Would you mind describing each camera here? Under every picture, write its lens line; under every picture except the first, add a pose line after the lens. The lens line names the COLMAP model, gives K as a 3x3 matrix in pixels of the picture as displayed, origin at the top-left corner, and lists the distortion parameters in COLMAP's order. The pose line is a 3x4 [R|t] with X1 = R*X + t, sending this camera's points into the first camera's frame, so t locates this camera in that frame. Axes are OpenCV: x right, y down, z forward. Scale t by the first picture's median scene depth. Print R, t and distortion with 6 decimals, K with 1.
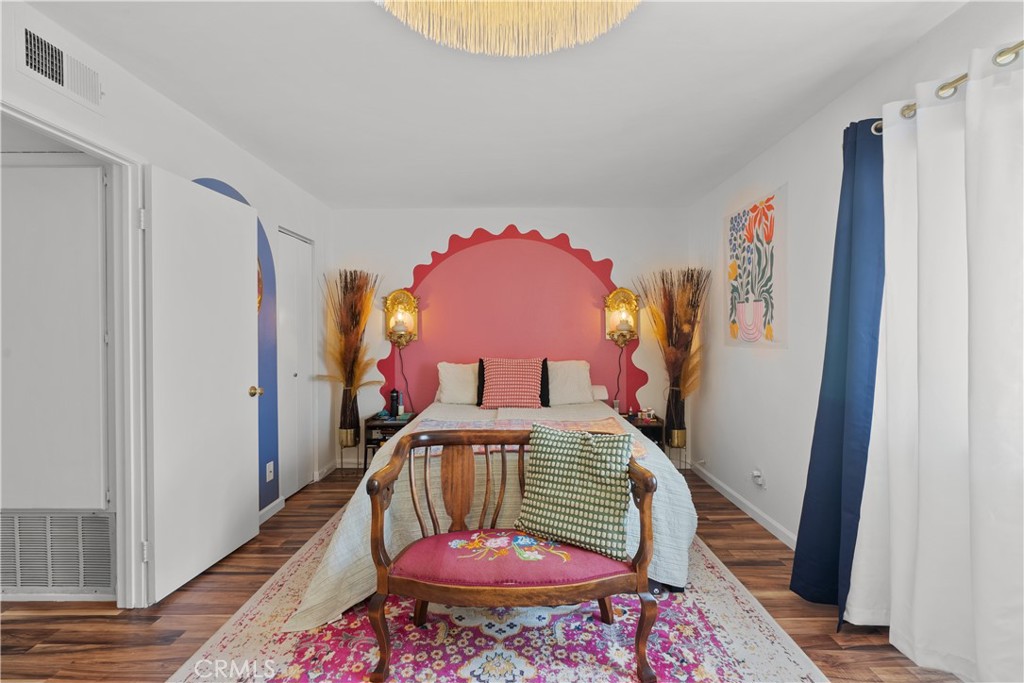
lens RADIAL K [[465.1, 0, 511.3], [0, 465.1, 337.1], [0, 0, 1]] dist [-0.001422, -0.000045]
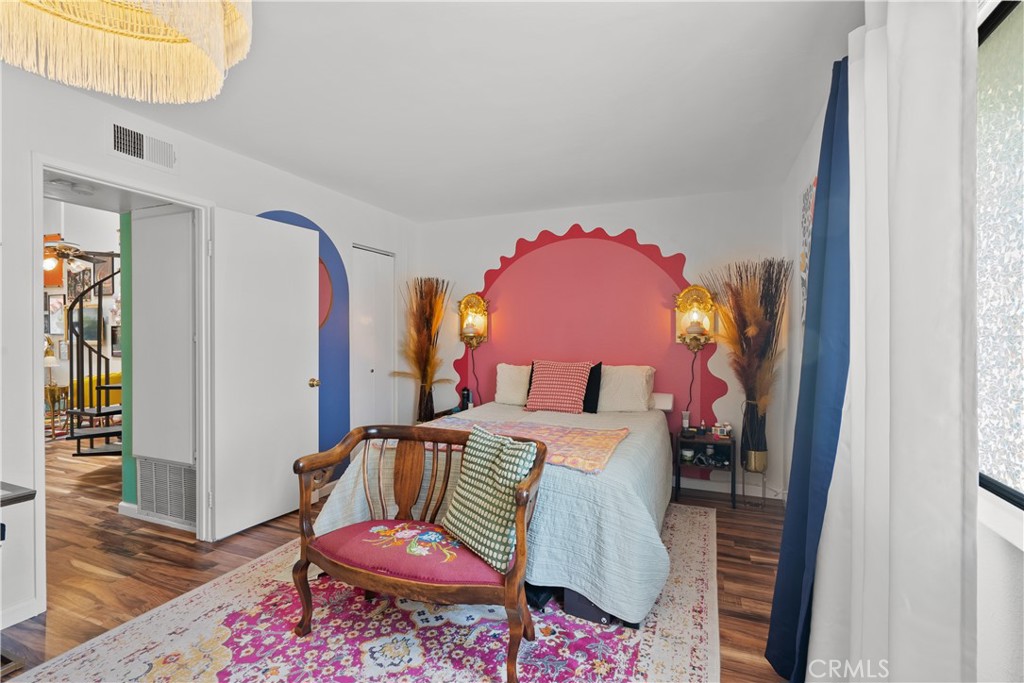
lens RADIAL K [[468.1, 0, 512.6], [0, 468.1, 339.2], [0, 0, 1]] dist [-0.001220, 0.001089]
pose [[0.927241, 0.008542, -0.374367, 0.497654], [-0.007836, 0.999963, 0.003410, -0.006228], [0.374383, -0.000228, 0.927274, 0.085495]]
